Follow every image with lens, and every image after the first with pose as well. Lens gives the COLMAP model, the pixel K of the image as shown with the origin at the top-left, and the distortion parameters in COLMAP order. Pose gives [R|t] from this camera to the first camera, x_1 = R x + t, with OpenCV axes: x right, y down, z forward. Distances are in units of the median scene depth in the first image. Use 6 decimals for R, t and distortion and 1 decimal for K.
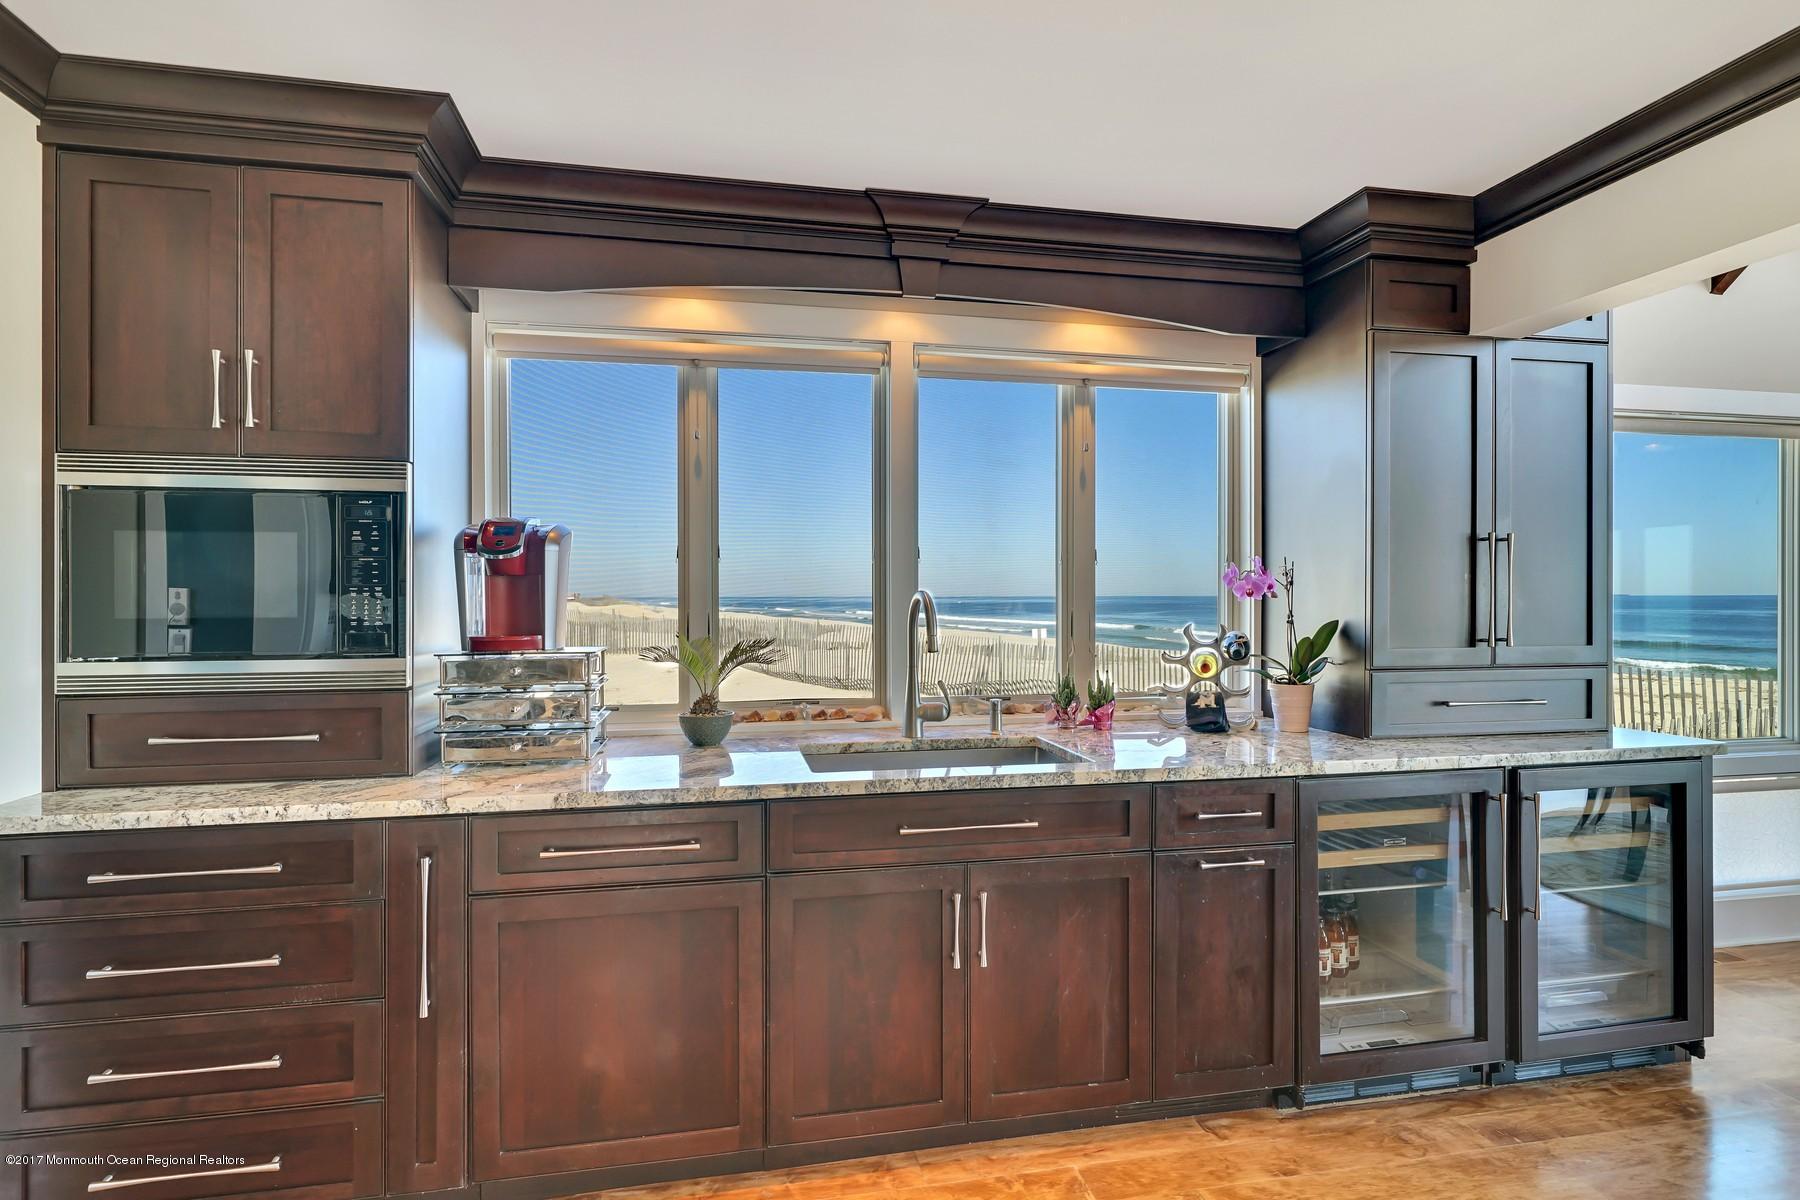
lens RADIAL K [[900.0, 0, 892.9], [0, 900.0, 596.9], [0, 0, 1]] dist [-0.001794, -0.000189]
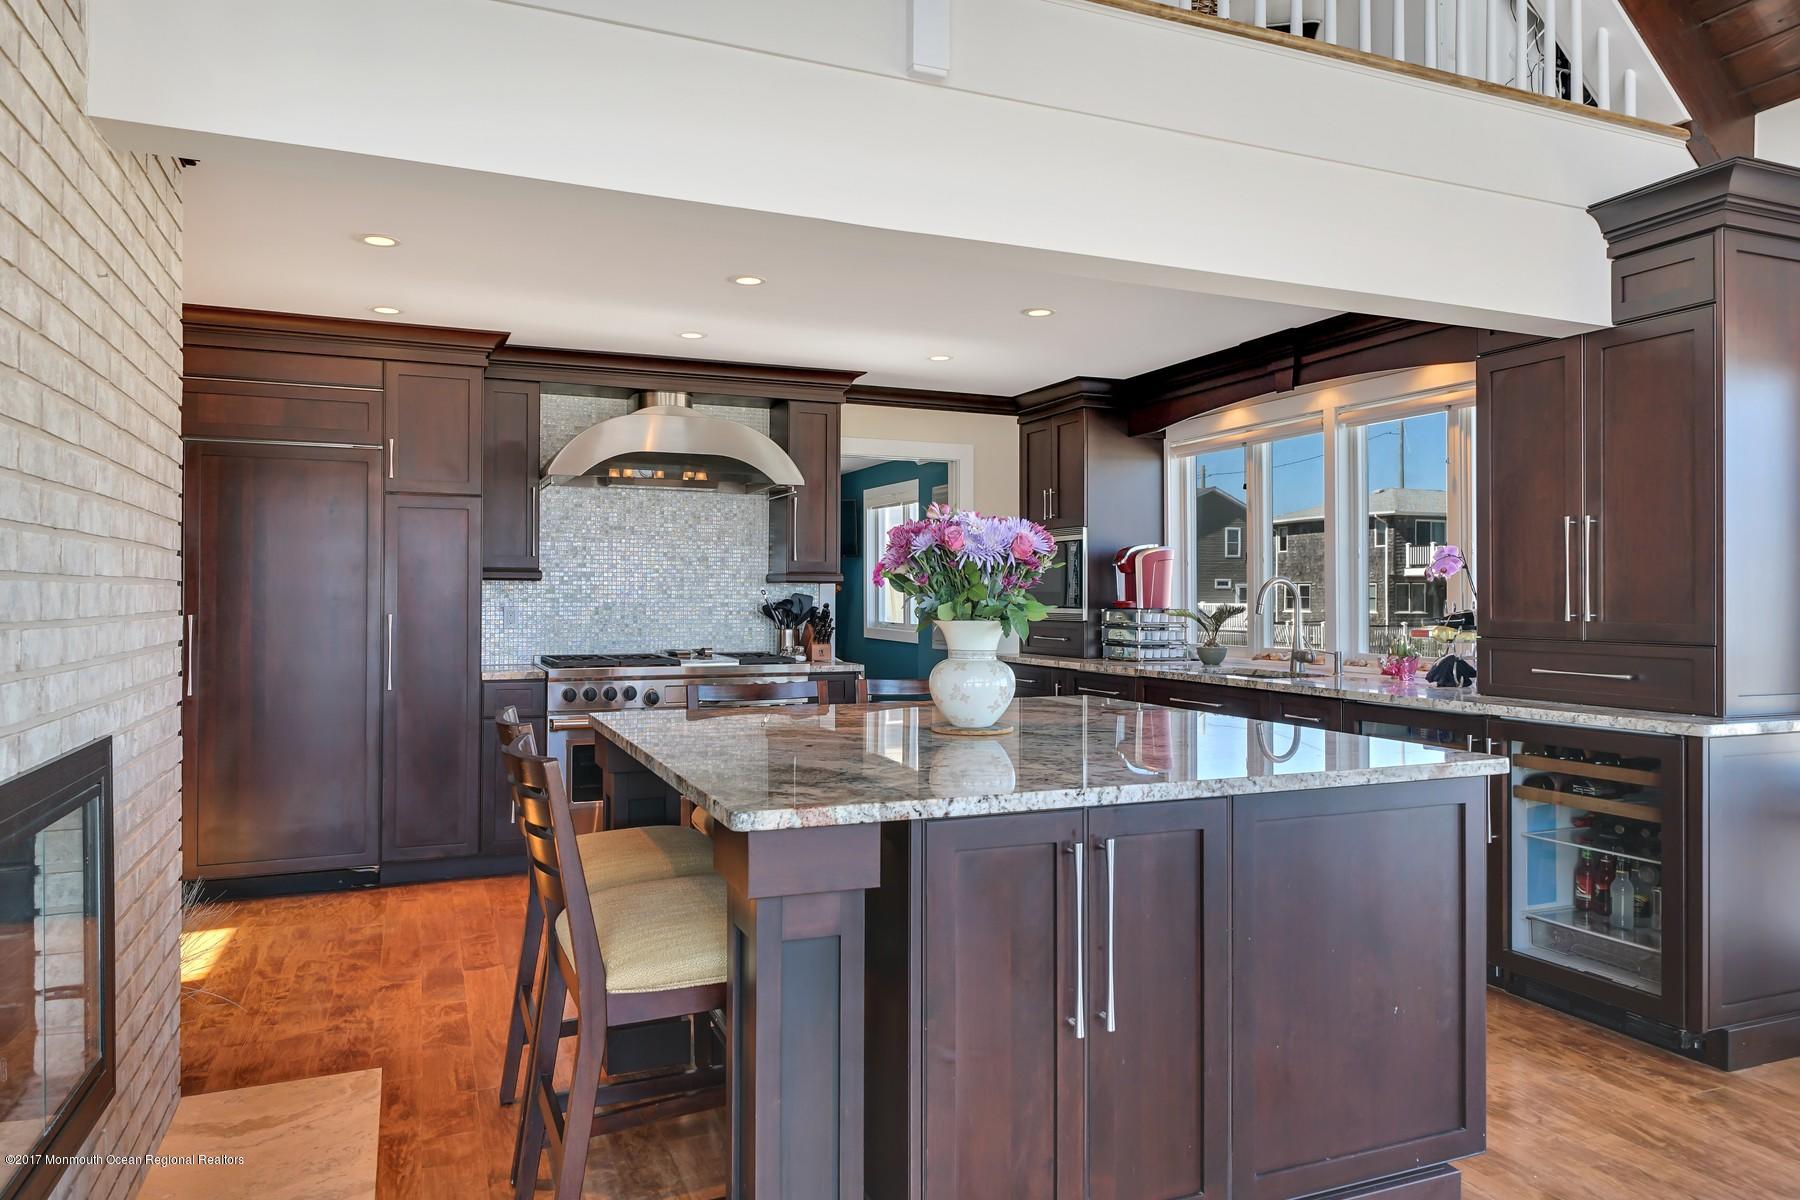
lens RADIAL K [[1105.0, 0, 886.1], [0, 1105.0, 592.3], [0, 0, 1]] dist [-0.006058, -0.000108]
pose [[0.200743, -0.000159, -0.979644, 1.945036], [-0.000539, 1.000000, -0.000272, 0.022397], [0.979644, 0.000583, 0.200743, -0.086753]]
